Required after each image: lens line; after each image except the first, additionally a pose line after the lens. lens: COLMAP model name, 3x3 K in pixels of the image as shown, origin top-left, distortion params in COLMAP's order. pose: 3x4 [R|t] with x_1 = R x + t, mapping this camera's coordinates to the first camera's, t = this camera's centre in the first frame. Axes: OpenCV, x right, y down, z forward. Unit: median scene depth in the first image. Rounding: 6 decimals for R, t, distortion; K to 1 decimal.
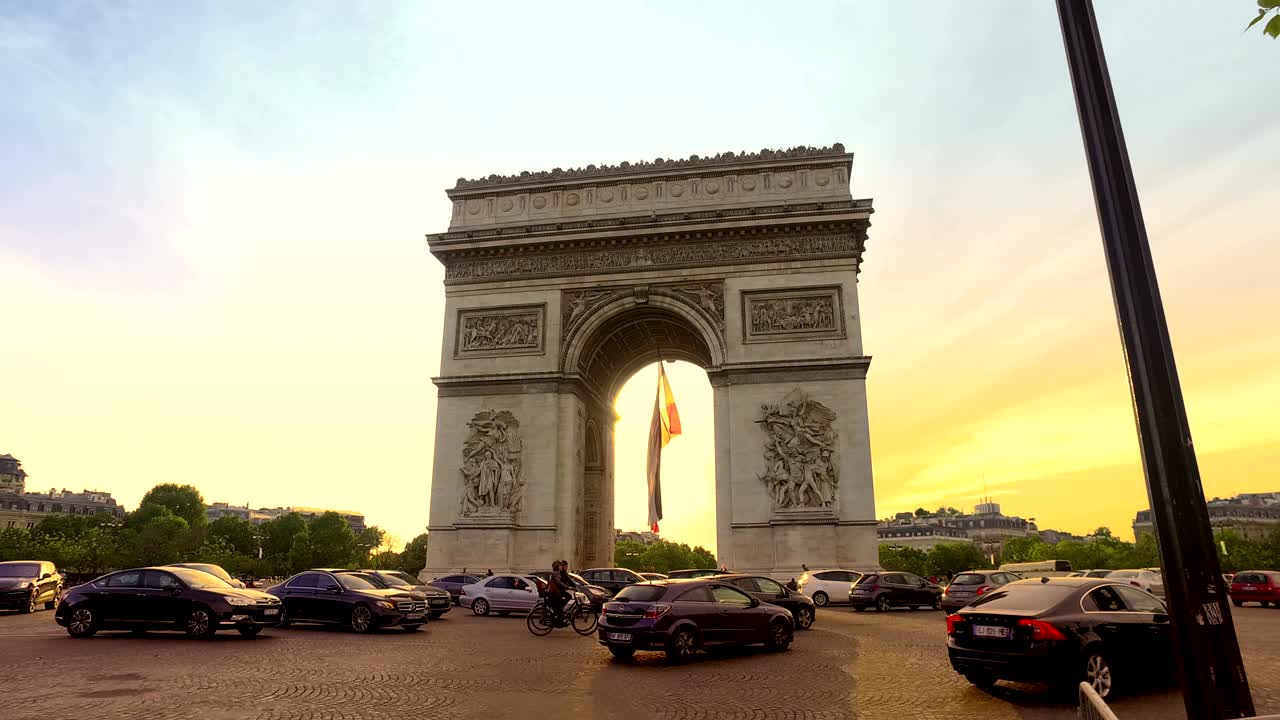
lens RADIAL K [[774.6, 0, 640.0], [0, 774.6, 360.0], [0, 0, 1]] dist [-0.090723, 0.001208]
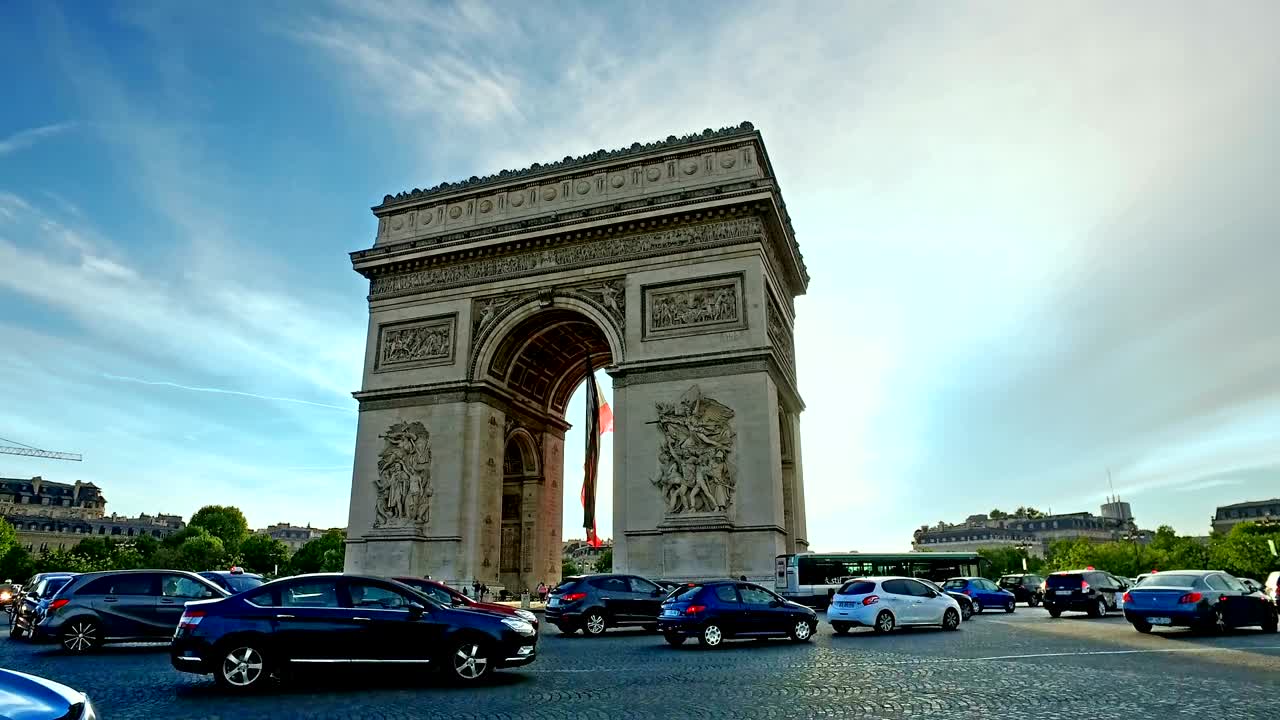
lens RADIAL K [[774.6, 0, 640.0], [0, 774.6, 360.0], [0, 0, 1]] dist [-0.090723, 0.001208]
pose [[0.987107, -0.054007, -0.150678, 0.262007], [0.051841, 0.998488, -0.018271, 0.018402], [0.151437, 0.010224, 0.988414, 0.058265]]
